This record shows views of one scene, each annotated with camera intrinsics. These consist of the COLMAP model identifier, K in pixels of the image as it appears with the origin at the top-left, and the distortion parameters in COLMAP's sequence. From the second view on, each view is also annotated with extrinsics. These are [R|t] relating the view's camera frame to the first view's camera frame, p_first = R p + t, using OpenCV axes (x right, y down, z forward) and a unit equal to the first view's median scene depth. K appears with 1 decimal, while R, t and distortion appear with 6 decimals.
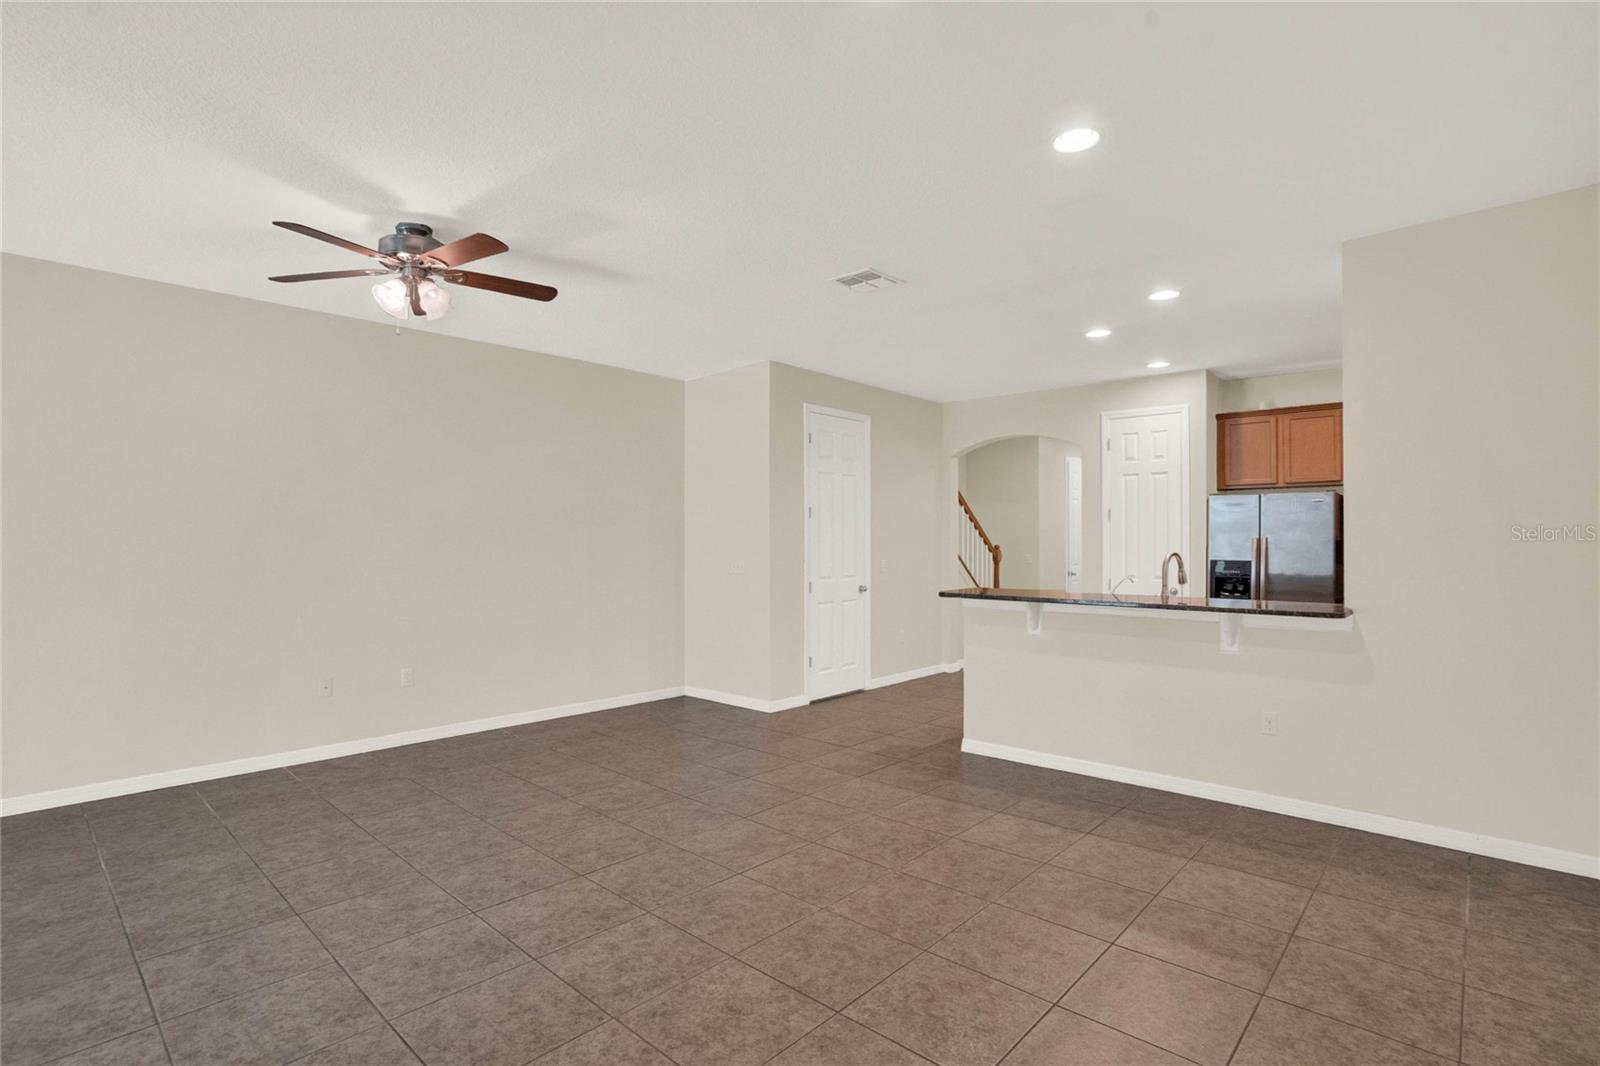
lens RADIAL K [[769.4, 0, 794.9], [0, 769.4, 543.1], [0, 0, 1]] dist [-0.058028, 0.017964]
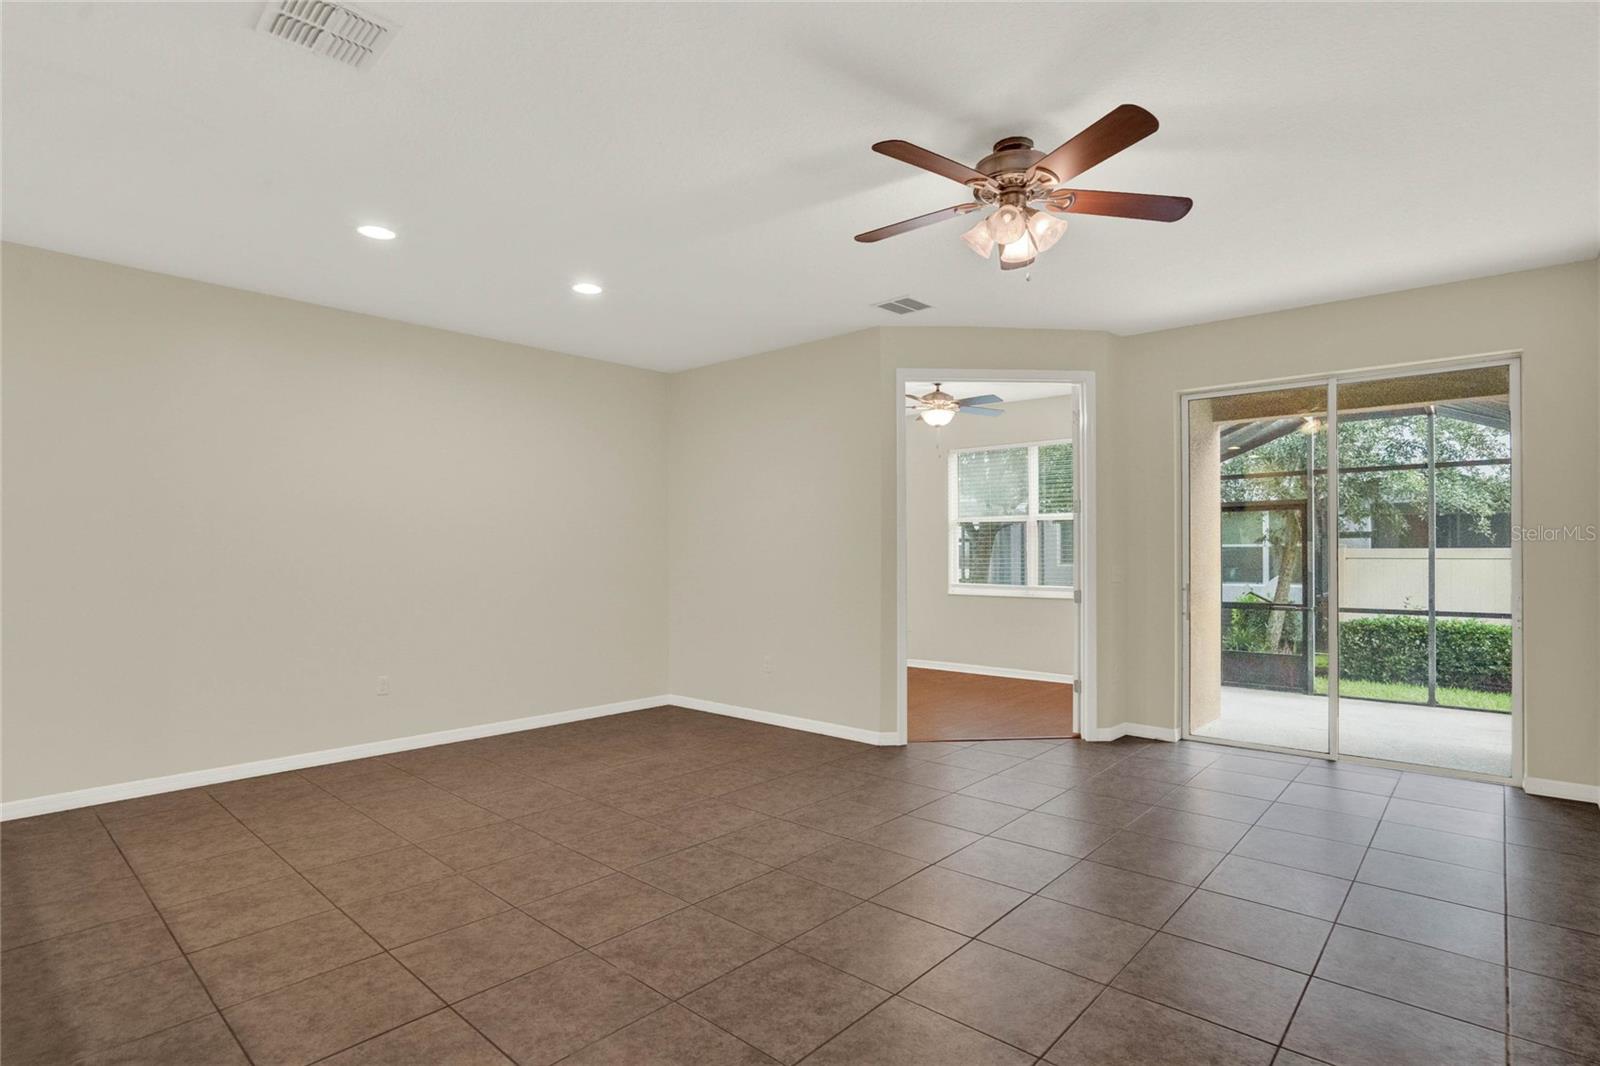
lens RADIAL K [[792.0, 0, 784.5], [0, 792.0, 545.0], [0, 0, 1]] dist [-0.036982, 0.011131]
pose [[-0.999998, 0.001765, -0.000687, -0.262653], [0.001770, 0.999976, -0.006716, 0.016245], [0.000675, -0.006717, -0.999977, 1.848965]]
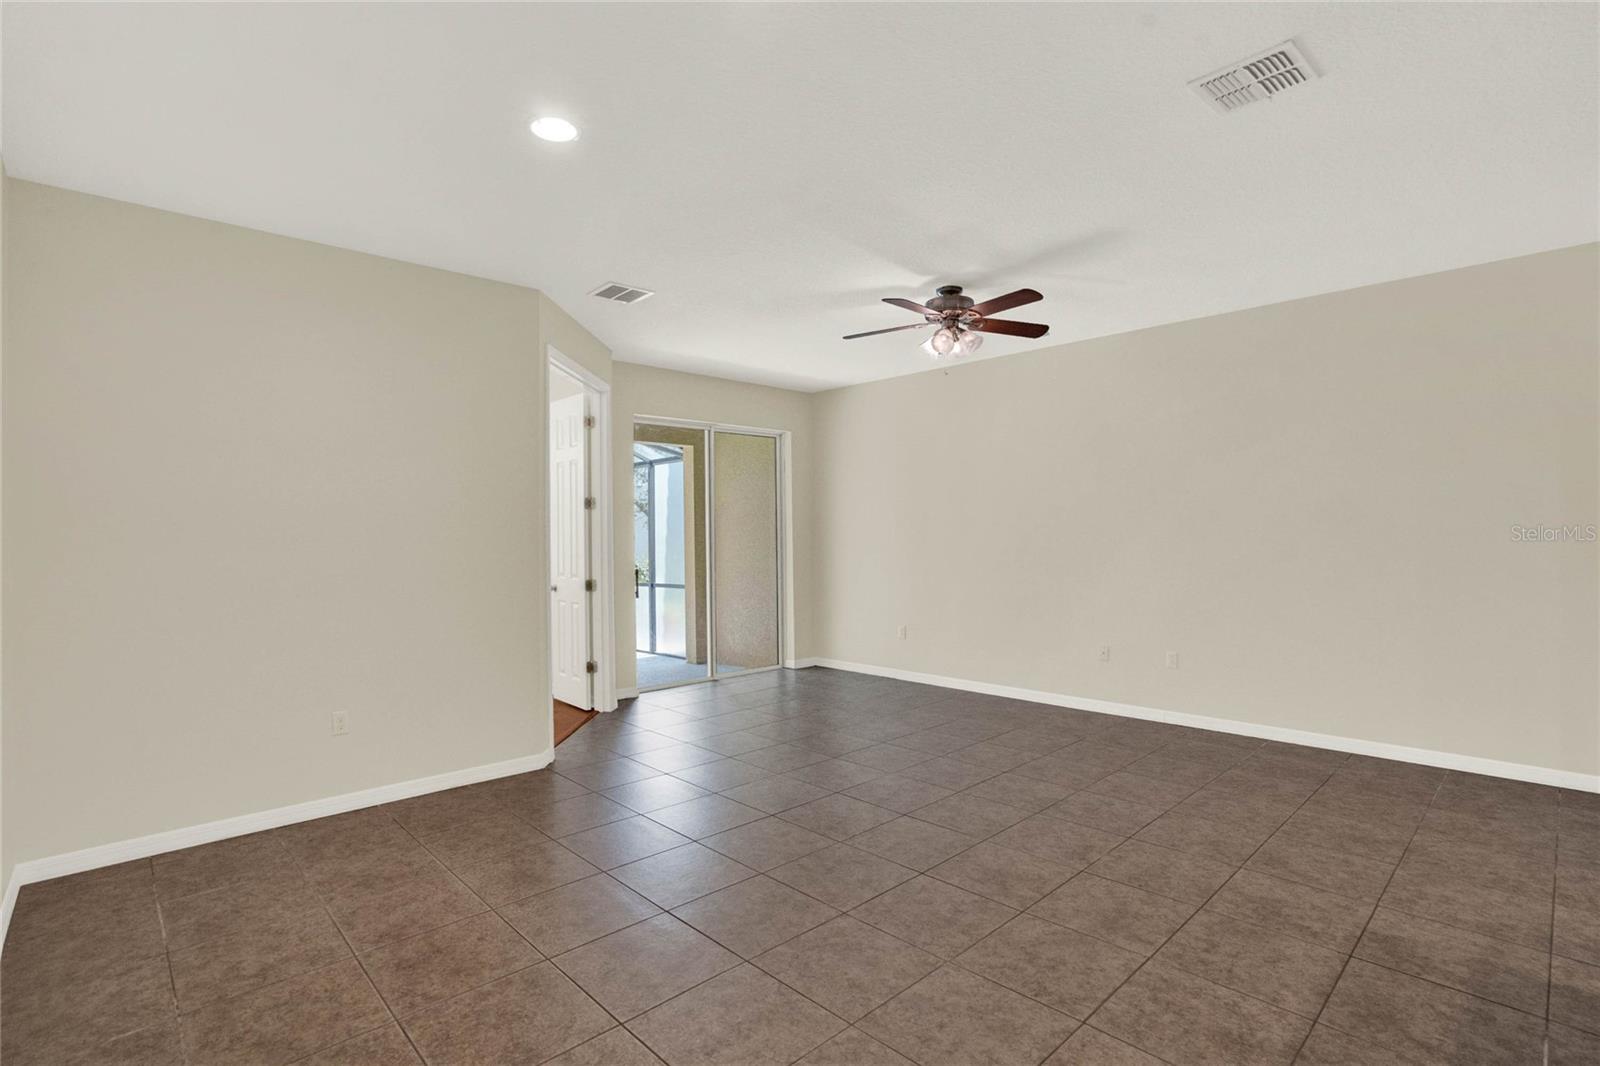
lens RADIAL K [[769.4, 0, 806.8], [0, 769.4, 527.0], [0, 0, 1]] dist [-0.058028, 0.017964]
pose [[-0.063579, -0.005813, -0.997960, 0.828106], [0.008993, 0.999939, -0.006397, -0.002444], [0.997936, -0.009381, -0.063523, 0.840345]]
